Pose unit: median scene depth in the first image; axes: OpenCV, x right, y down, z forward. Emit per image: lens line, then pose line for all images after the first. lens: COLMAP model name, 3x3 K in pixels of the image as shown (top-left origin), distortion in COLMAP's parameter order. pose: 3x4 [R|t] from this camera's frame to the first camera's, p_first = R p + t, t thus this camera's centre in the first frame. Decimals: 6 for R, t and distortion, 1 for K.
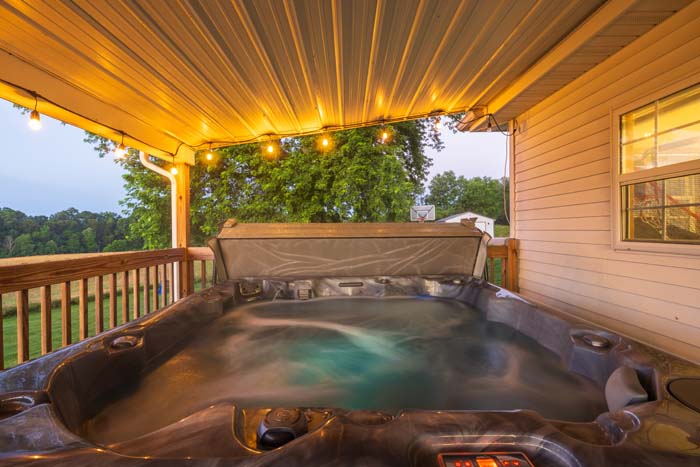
lens RADIAL K [[291.0, 0, 350.0], [0, 291.0, 233.5], [0, 0, 1]] dist [0.000391, 0.000000]
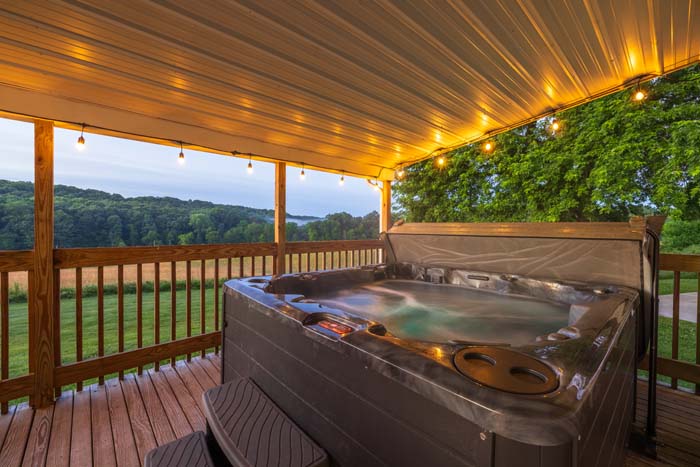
lens RADIAL K [[291.0, 0, 350.0], [0, 291.0, 233.5], [0, 0, 1]] dist [0.000391, 0.000000]
pose [[0.662632, 0.027811, -0.748429, 0.391956], [-0.023503, 0.999590, 0.016334, -0.000680], [0.748576, 0.006767, 0.663014, -0.083575]]
